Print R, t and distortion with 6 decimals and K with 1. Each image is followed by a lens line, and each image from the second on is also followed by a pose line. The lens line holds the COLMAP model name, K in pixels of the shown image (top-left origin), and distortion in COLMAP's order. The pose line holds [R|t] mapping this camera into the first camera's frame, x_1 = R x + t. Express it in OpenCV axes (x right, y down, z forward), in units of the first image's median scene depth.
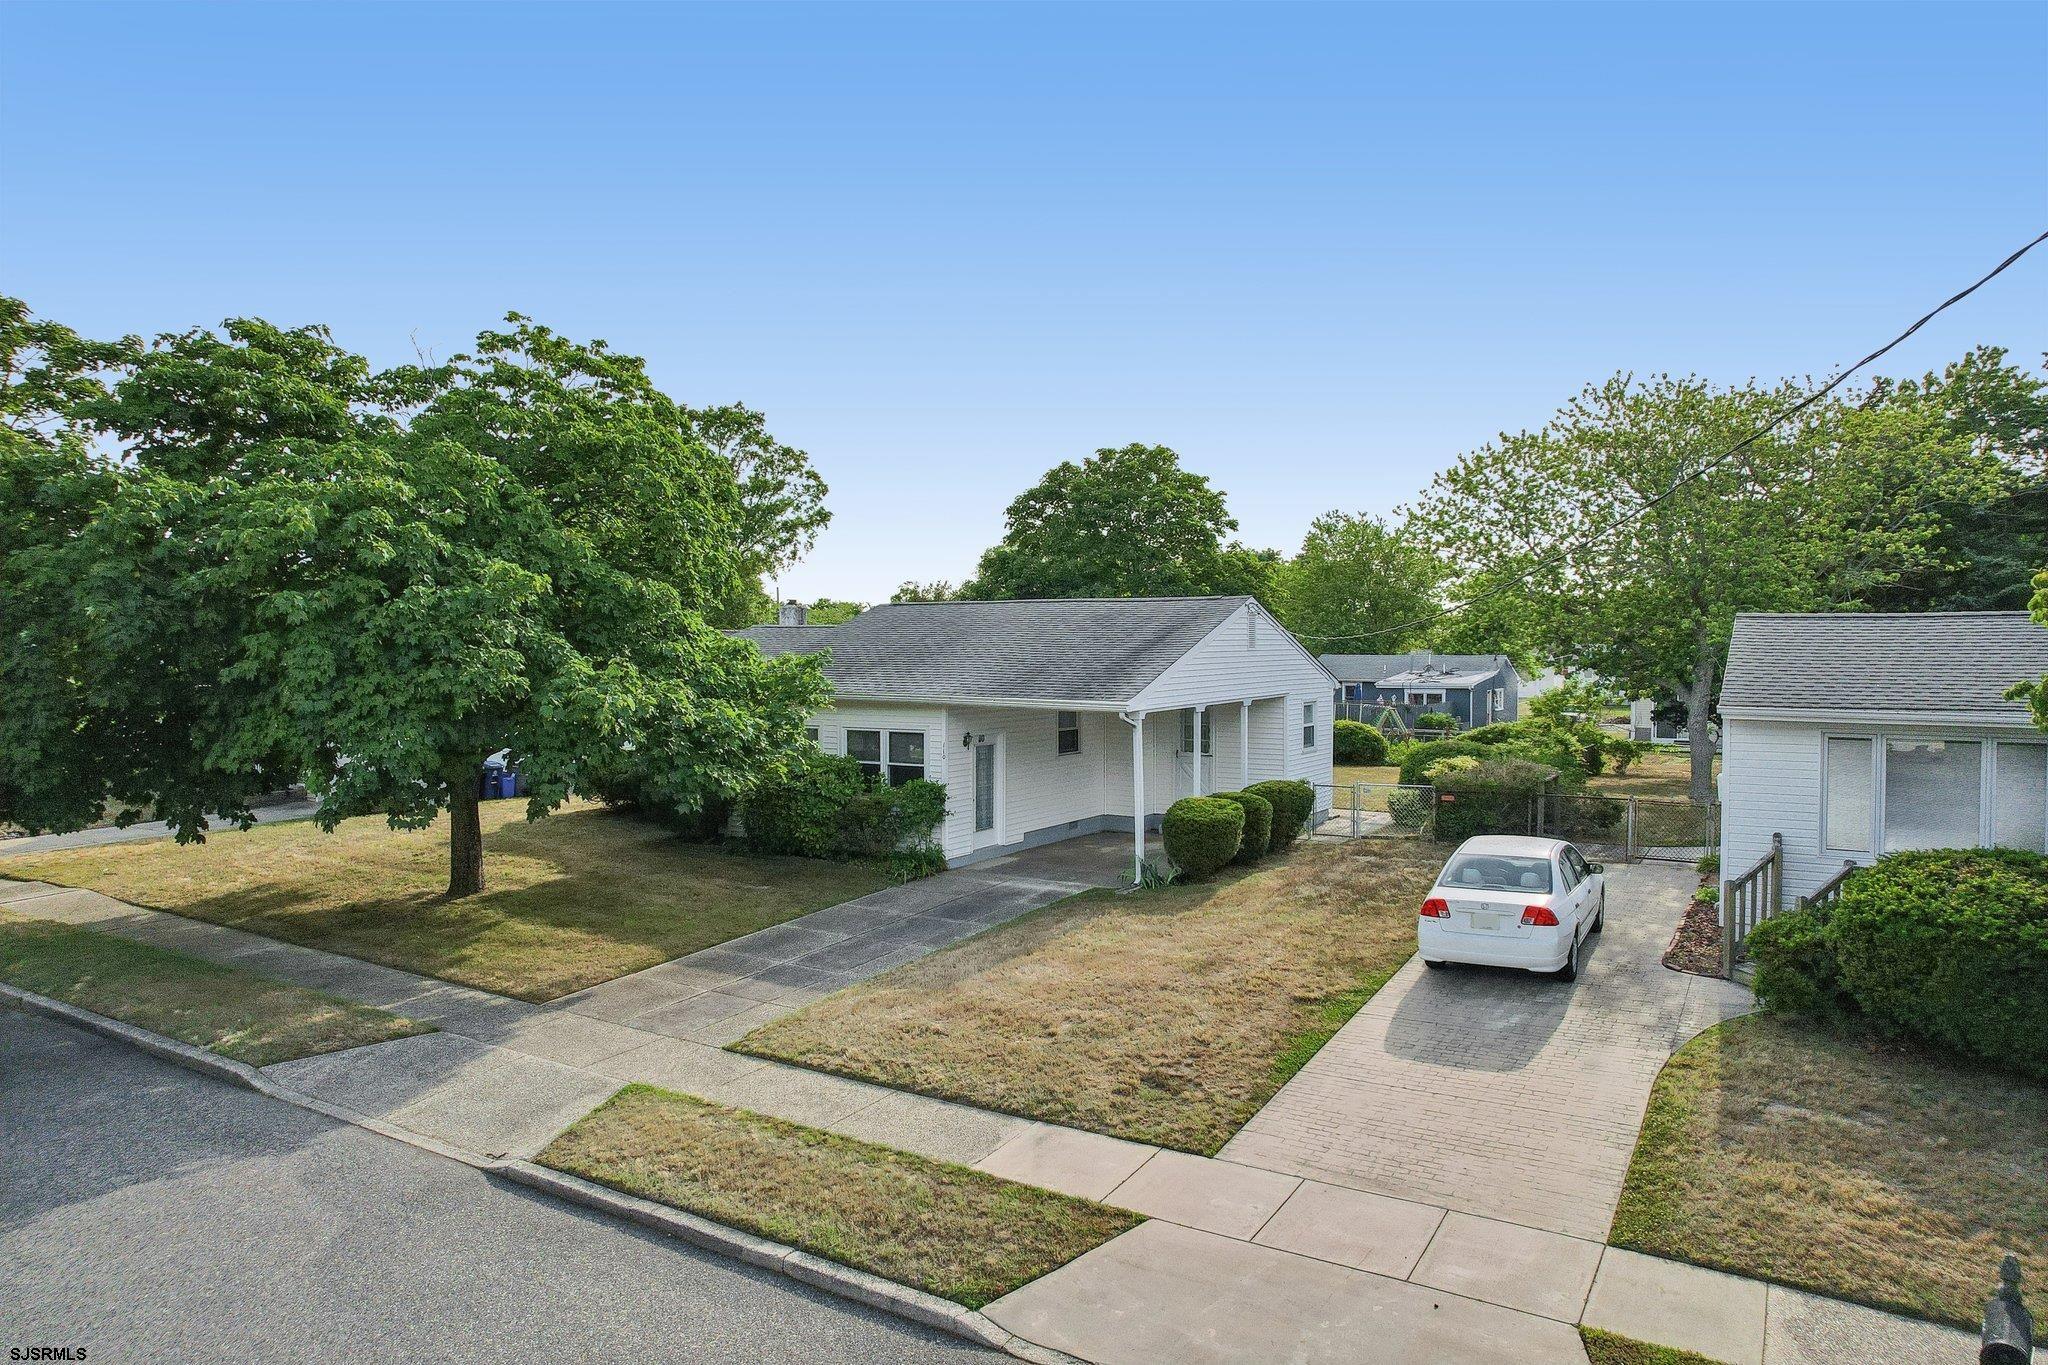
lens RADIAL K [[1295.3, 0, 1019.8], [0, 1295.3, 671.1], [0, 0, 1]] dist [-0.043576, 0.003009]
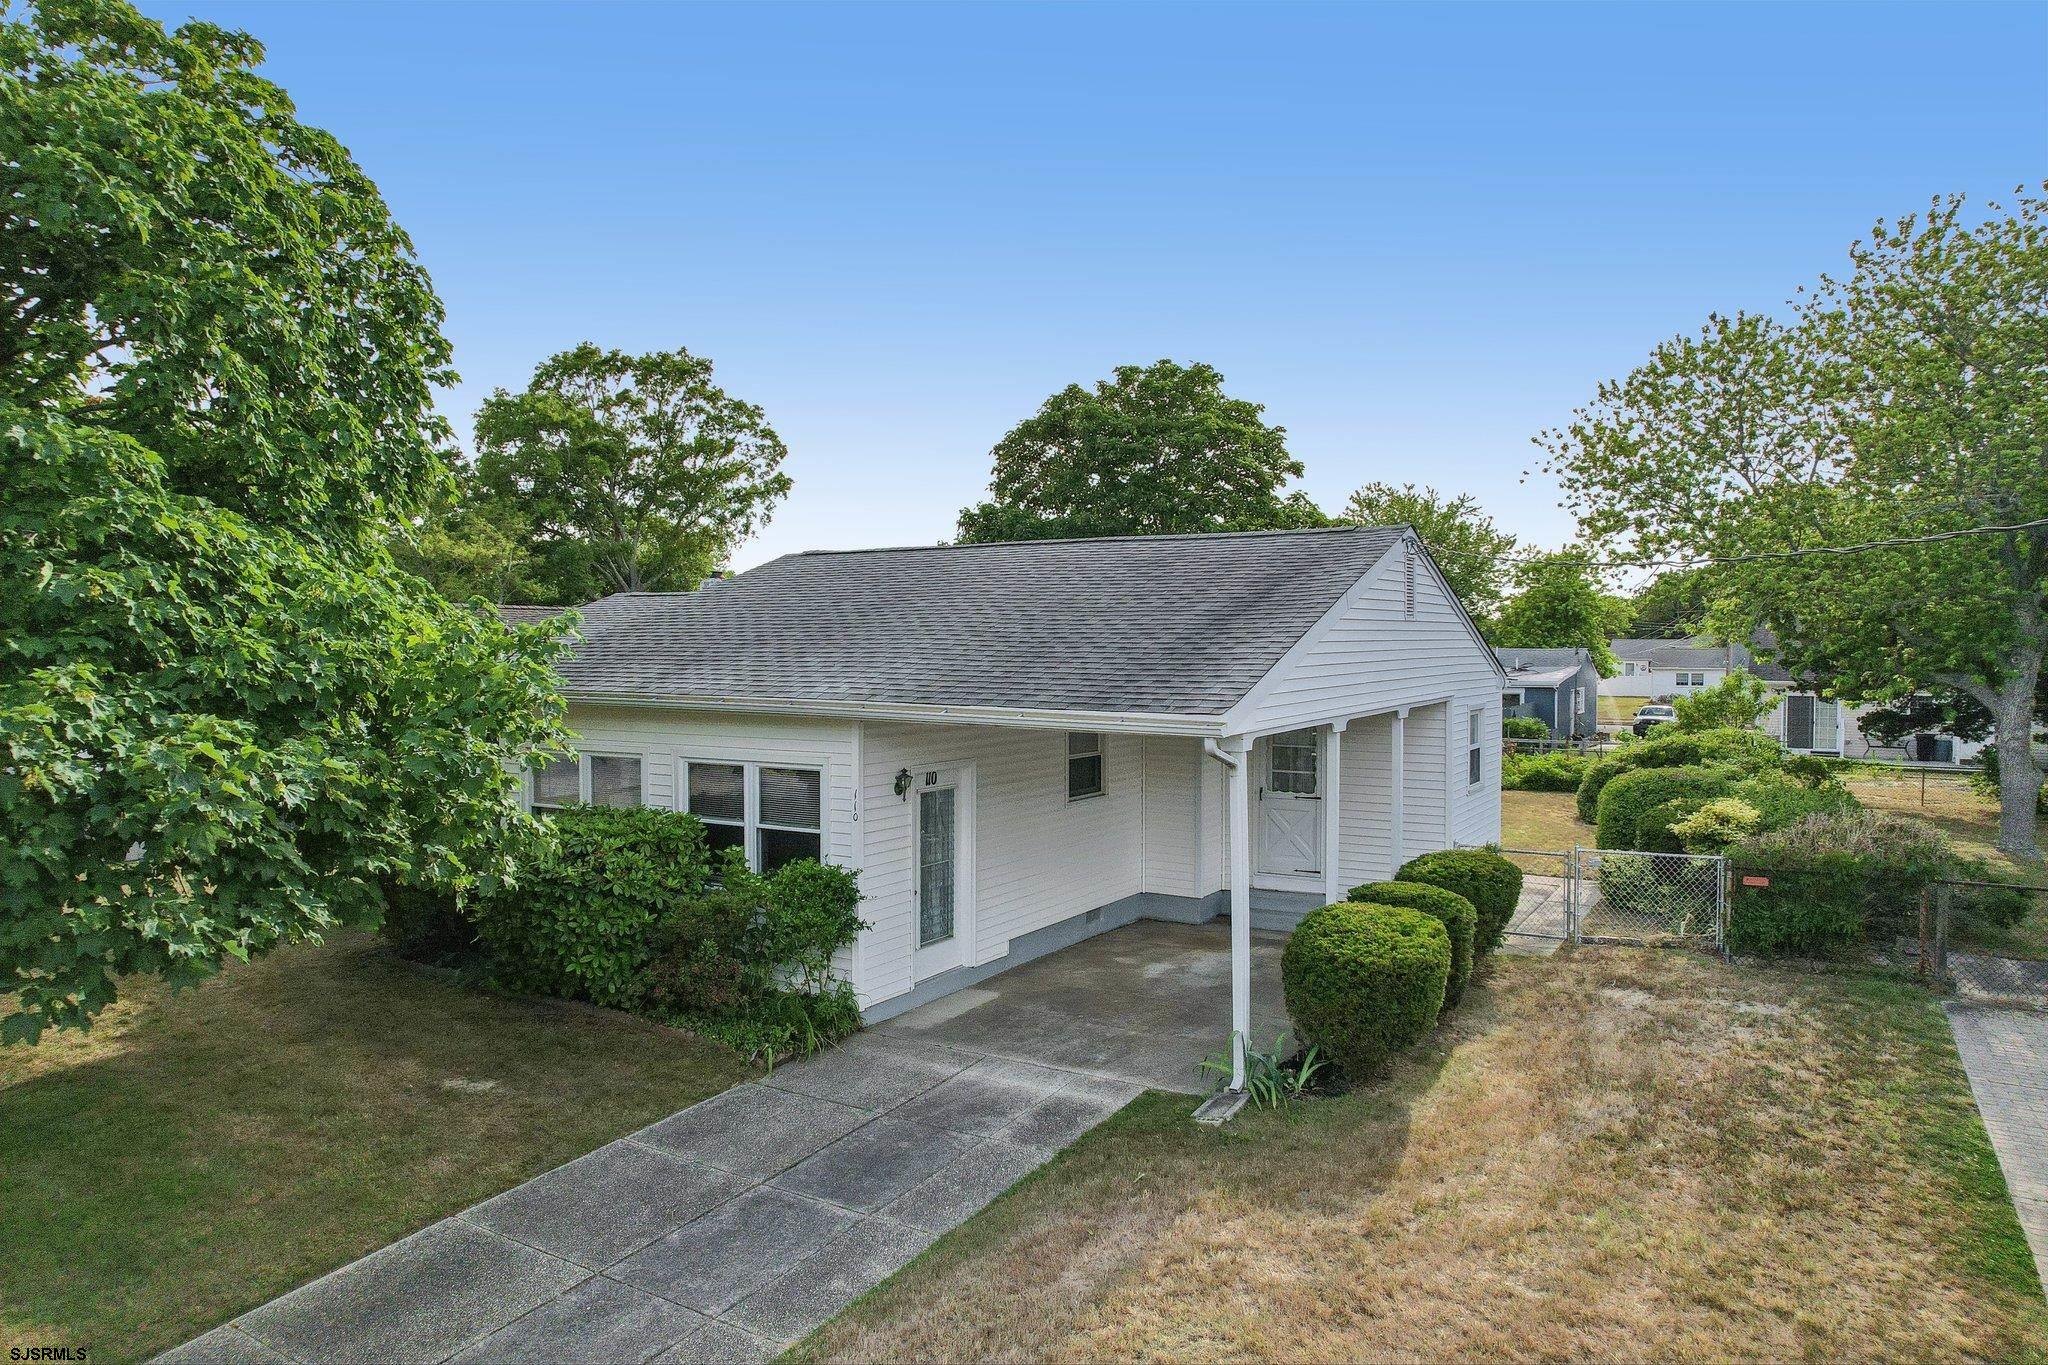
lens RADIAL K [[1295.3, 0, 1023.8], [0, 1295.3, 681.4], [0, 0, 1]] dist [-0.043576, 0.003009]
pose [[0.999992, 0.000506, 0.004031, 0.004223], [-0.000542, 0.999960, 0.008983, 0.003212], [-0.004026, -0.008985, 0.999952, 0.251351]]
